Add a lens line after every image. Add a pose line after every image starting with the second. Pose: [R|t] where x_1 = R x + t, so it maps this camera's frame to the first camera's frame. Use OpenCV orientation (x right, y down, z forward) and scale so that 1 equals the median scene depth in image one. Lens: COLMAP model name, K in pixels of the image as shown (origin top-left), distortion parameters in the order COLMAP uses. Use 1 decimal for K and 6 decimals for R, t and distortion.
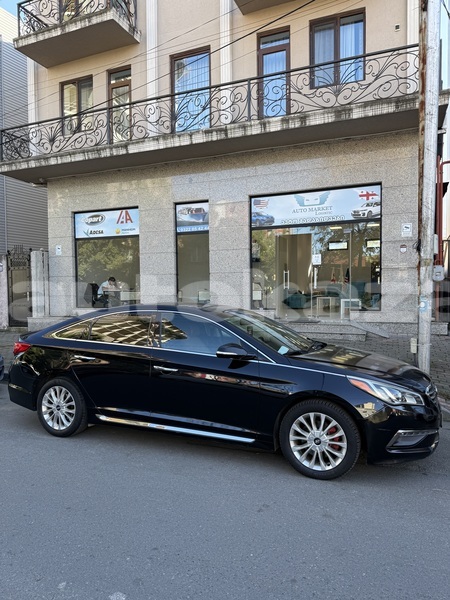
lens RADIAL K [[421.6, 0, 223.8], [0, 421.6, 303.9], [0, 0, 1]] dist [0.026814, -0.022560]
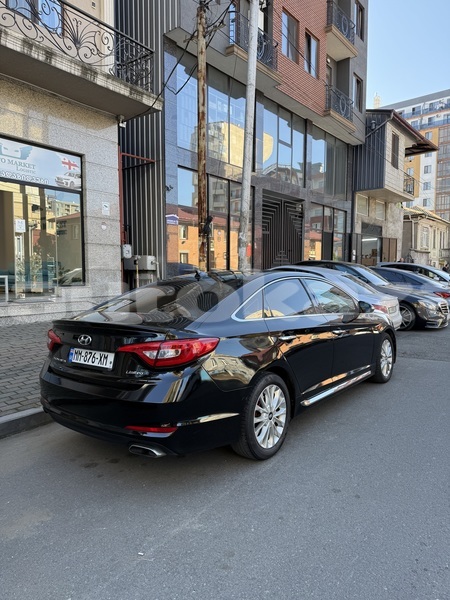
lens RADIAL K [[421.6, 0, 224.5], [0, 421.6, 301.0], [0, 0, 1]] dist [0.026814, -0.022560]
pose [[0.262350, -0.061590, 0.963005, -0.518717], [0.027832, 0.998029, 0.056248, 0.006485], [-0.964571, 0.012046, 0.263547, 0.429014]]
